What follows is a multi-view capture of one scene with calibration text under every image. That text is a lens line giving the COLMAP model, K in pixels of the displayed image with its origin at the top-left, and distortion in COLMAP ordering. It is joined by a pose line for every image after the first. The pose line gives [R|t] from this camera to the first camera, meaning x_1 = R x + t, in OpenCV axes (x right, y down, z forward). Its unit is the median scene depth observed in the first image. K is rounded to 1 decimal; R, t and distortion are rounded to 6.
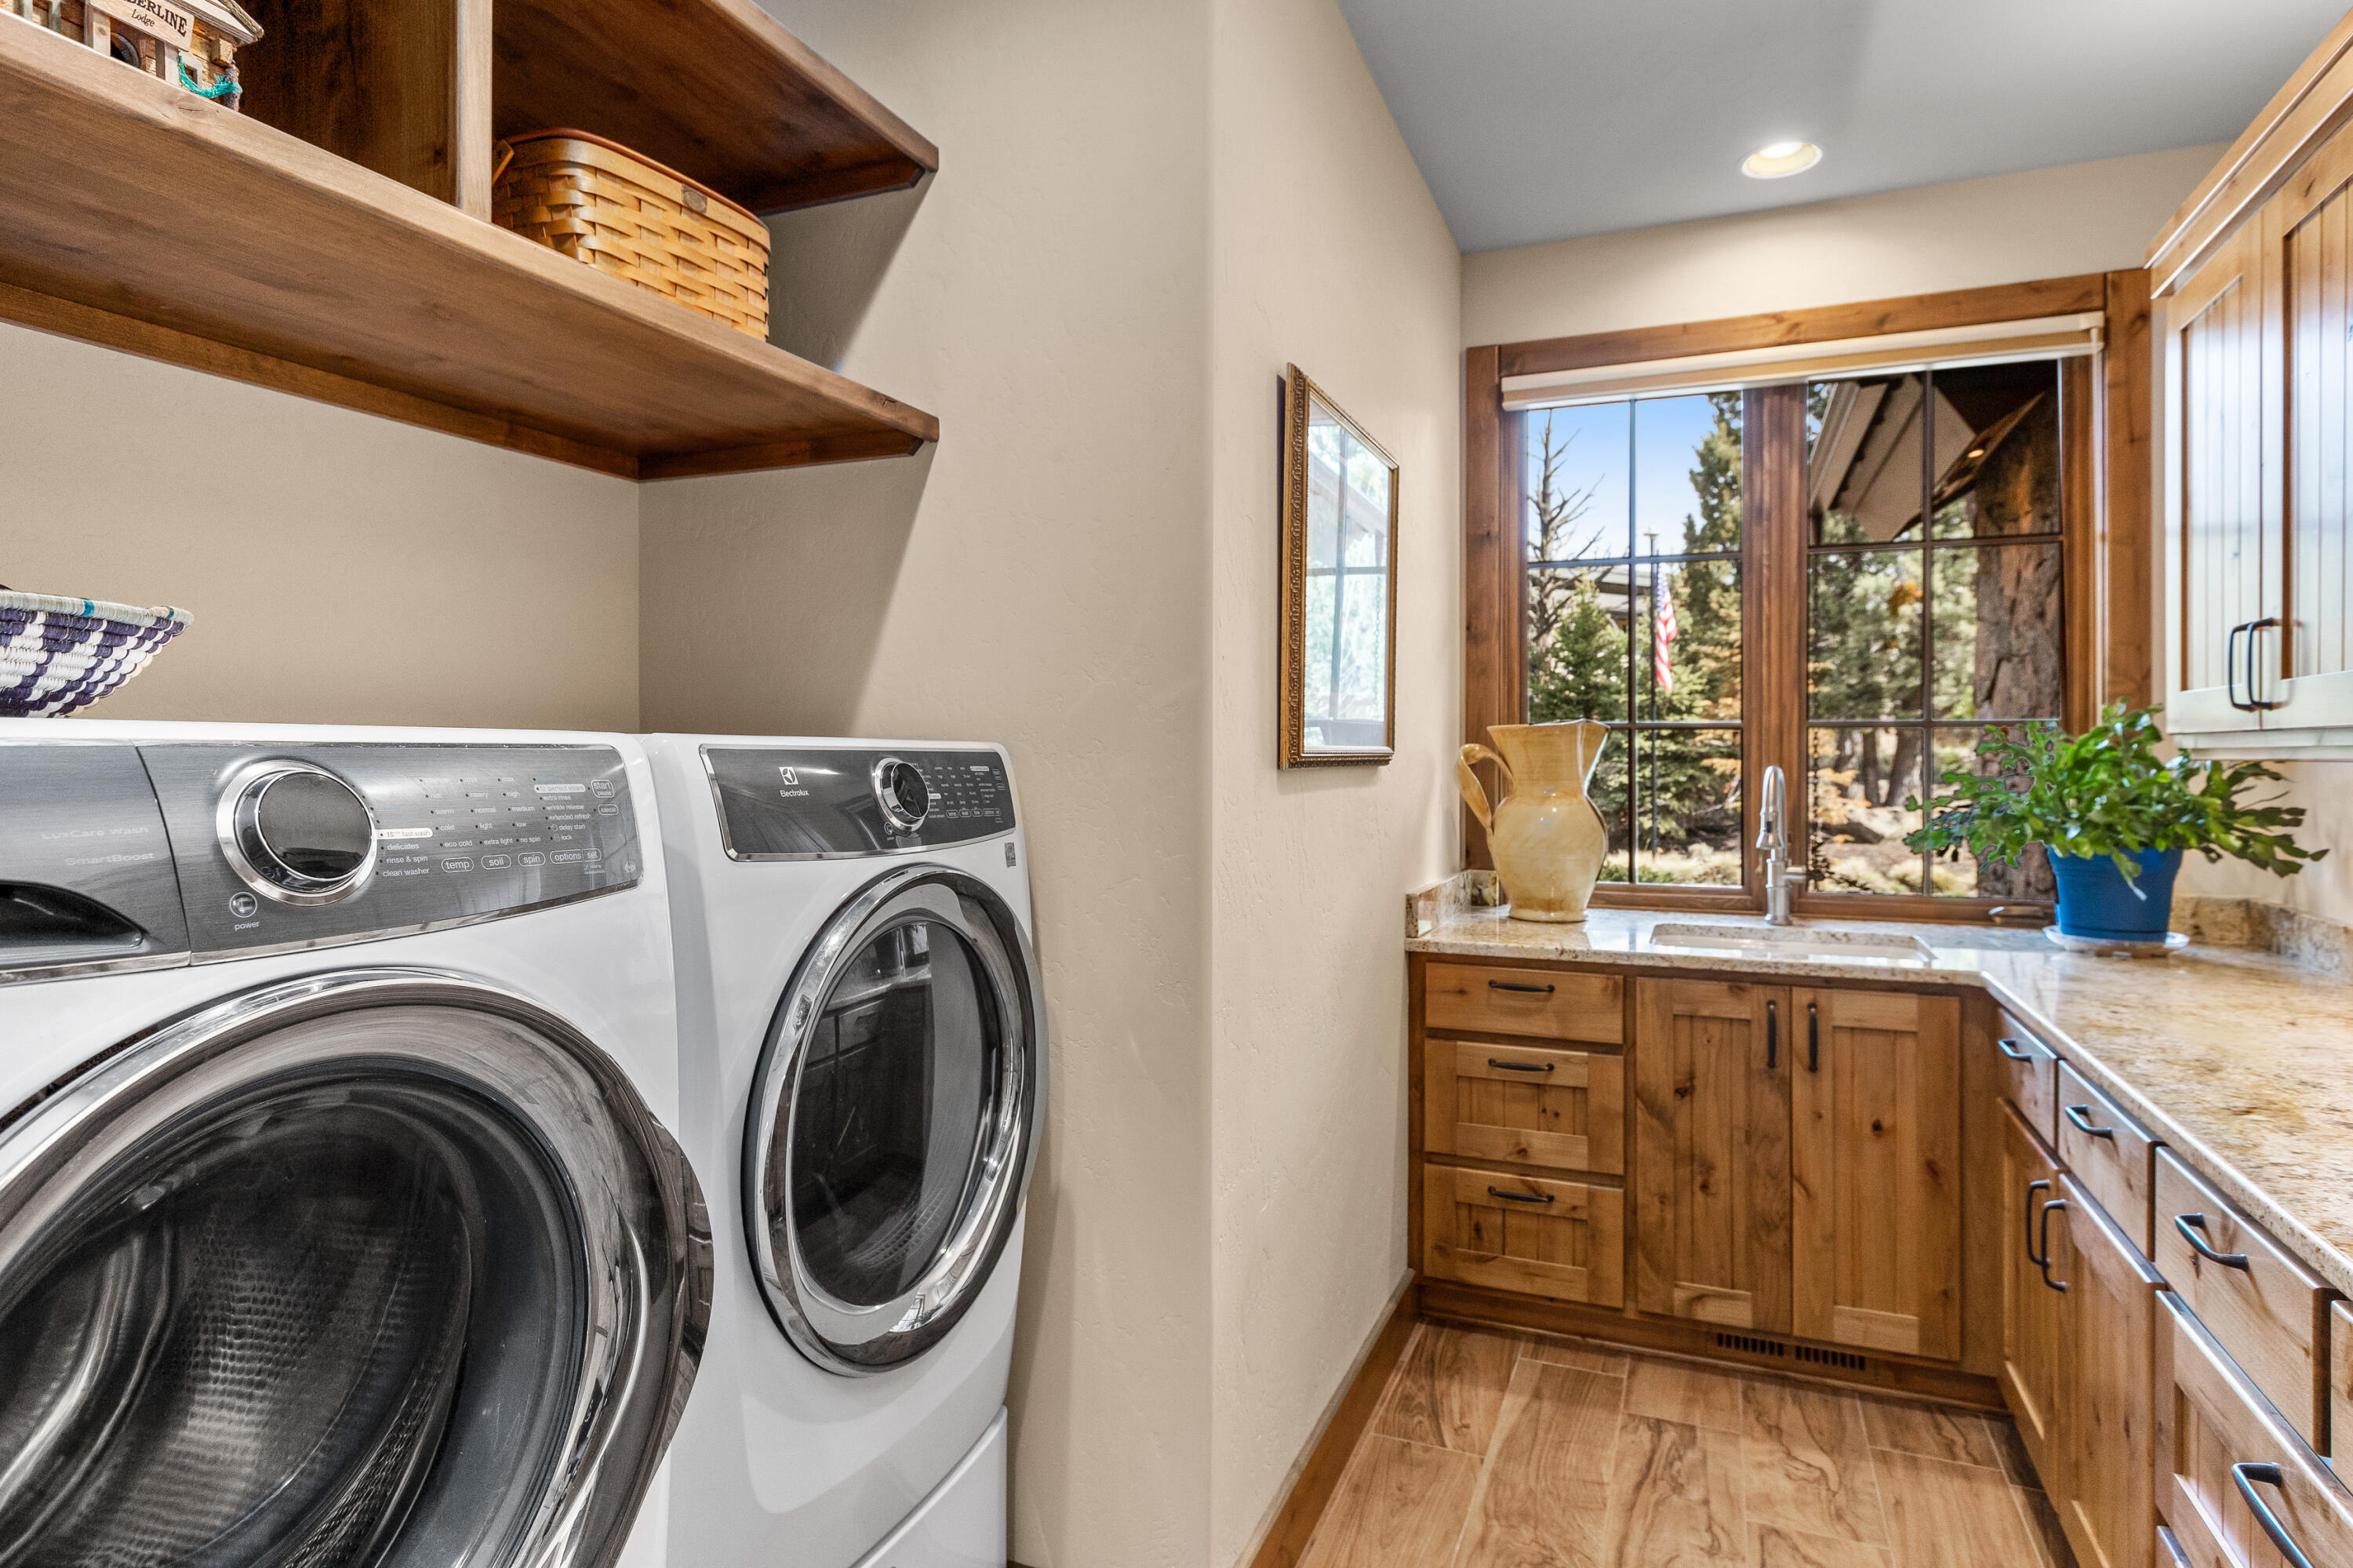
lens RADIAL K [[1282.4, 0, 1175.2], [0, 1282.4, 745.9], [0, 0, 1]] dist [0.002910, -0.000883]
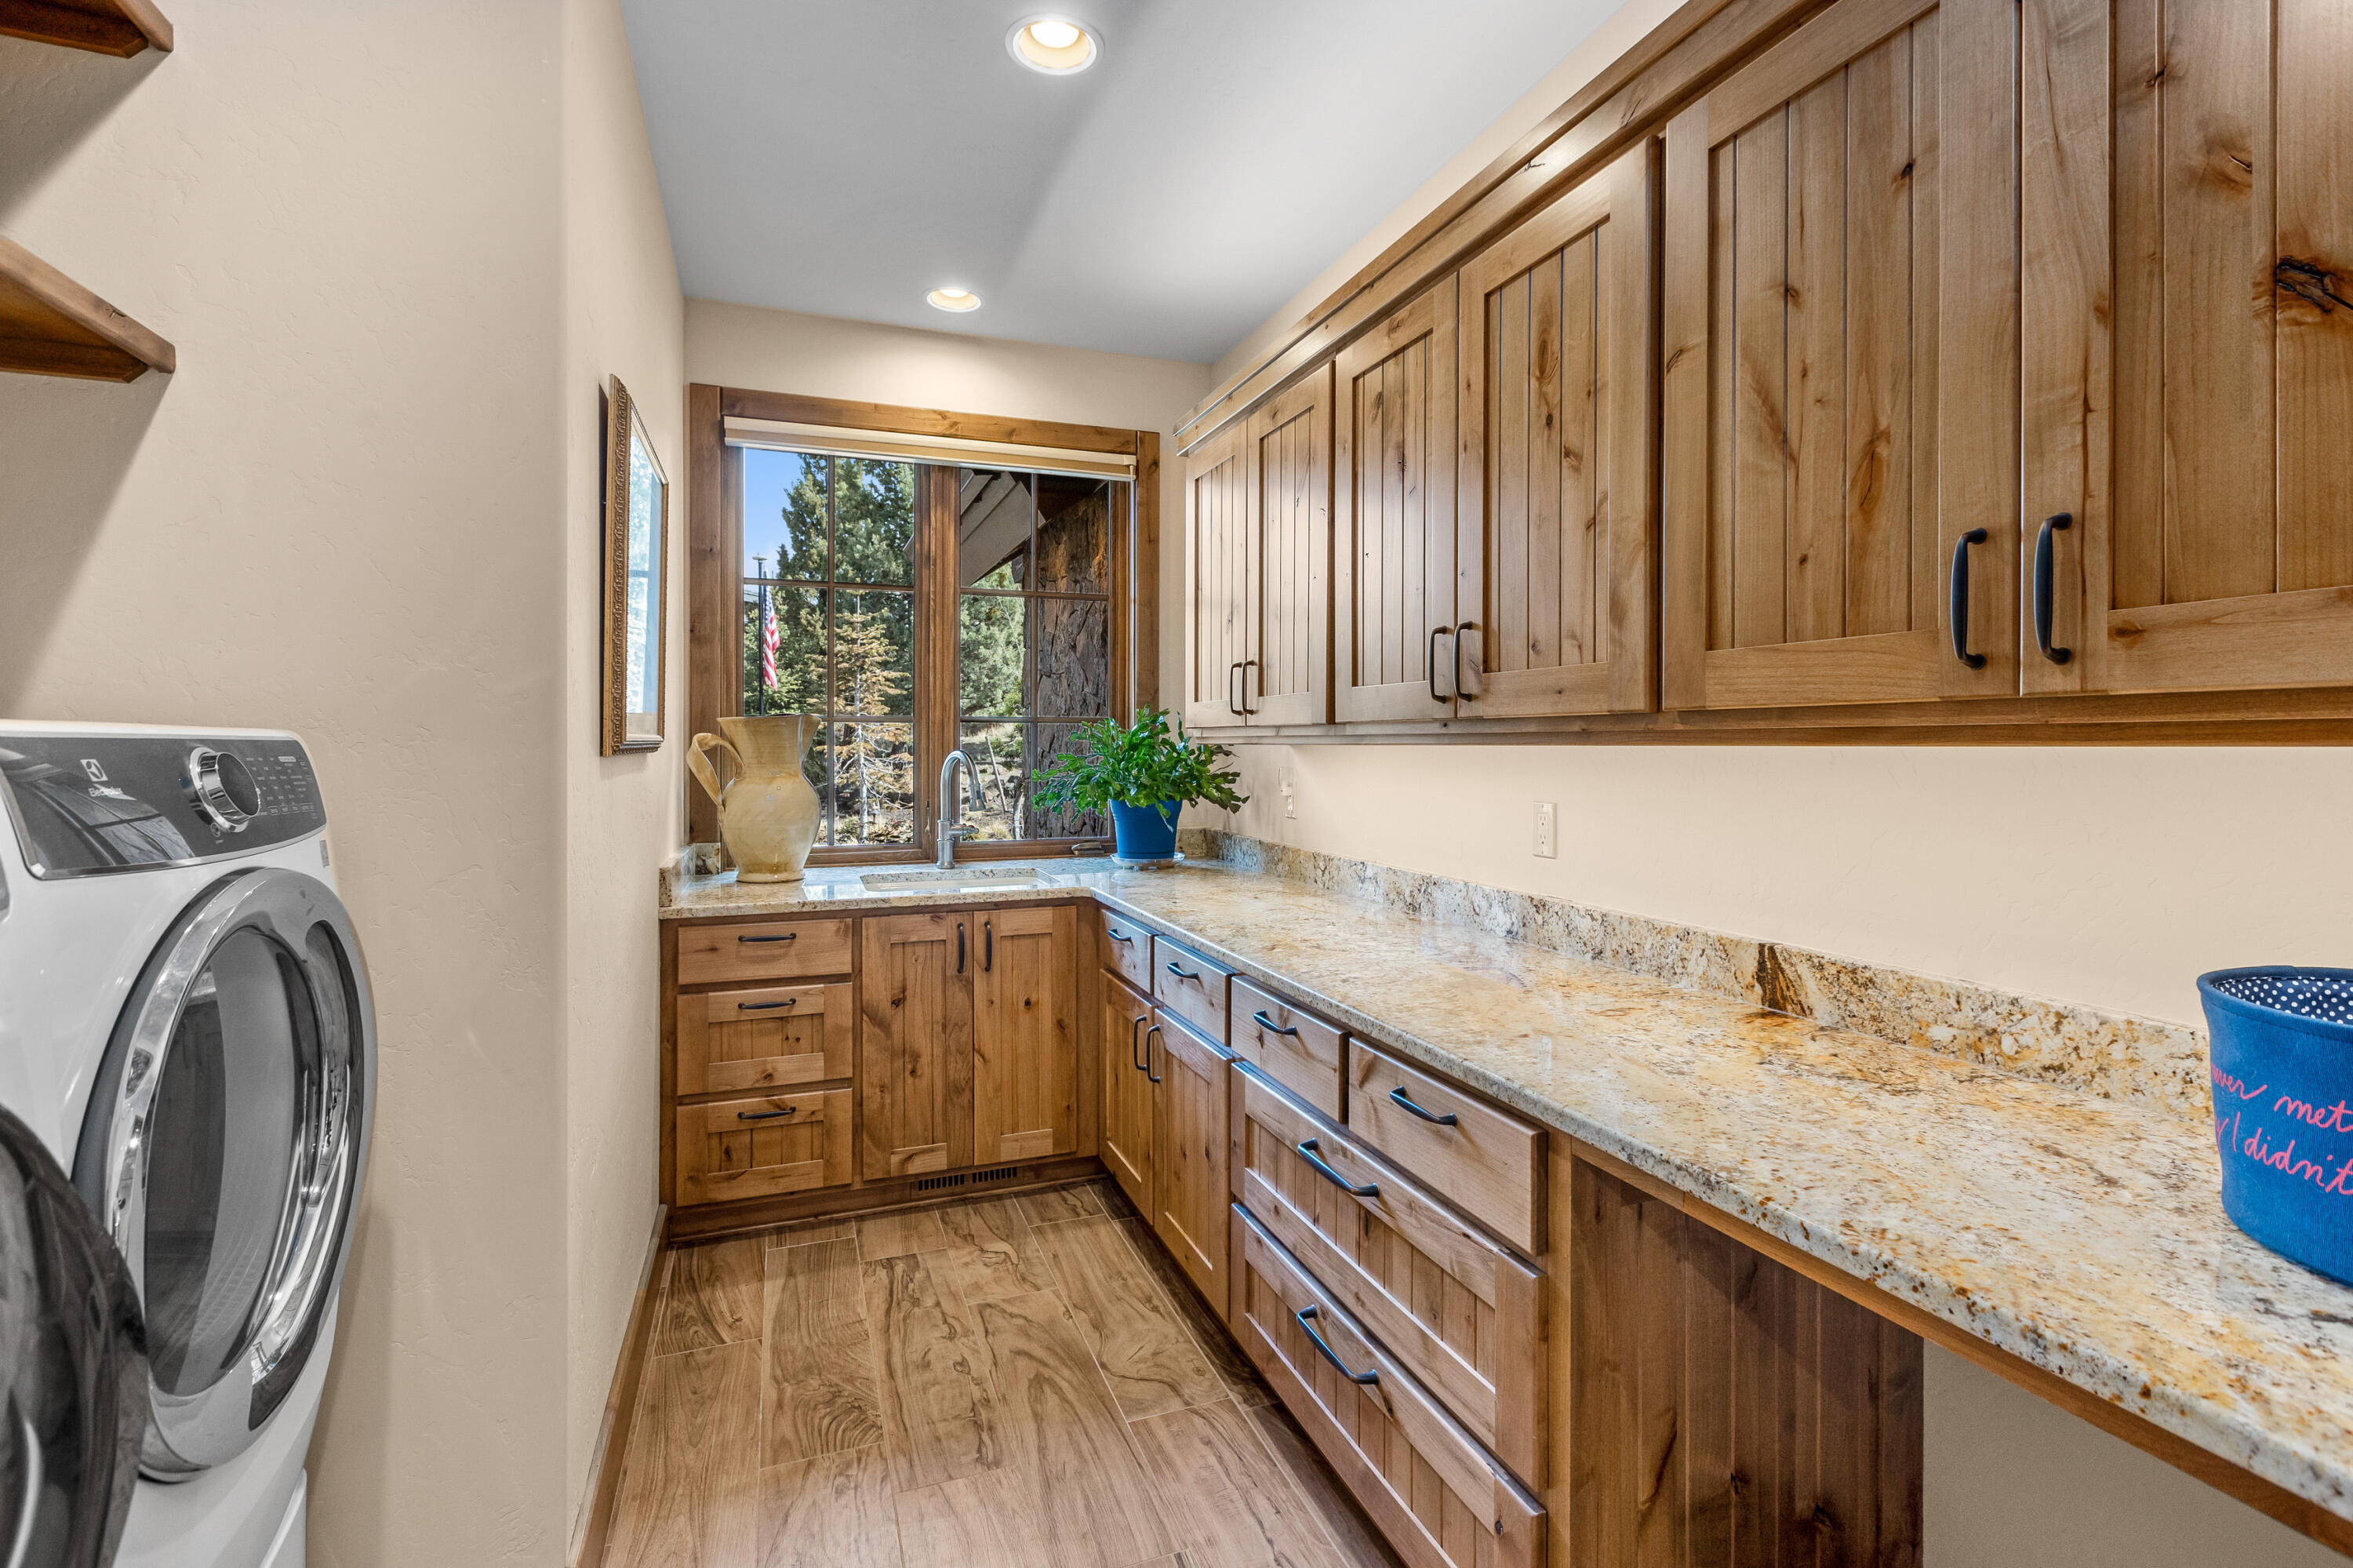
lens RADIAL K [[1063.8, 0, 1178.2], [0, 1063.8, 742.1], [0, 0, 1]] dist [-0.000008, -0.000084]
pose [[0.730107, -0.002859, 0.683327, -0.130008], [-0.001832, 0.999979, 0.006141, 0.000057], [-0.683330, -0.005736, 0.730087, 0.024948]]
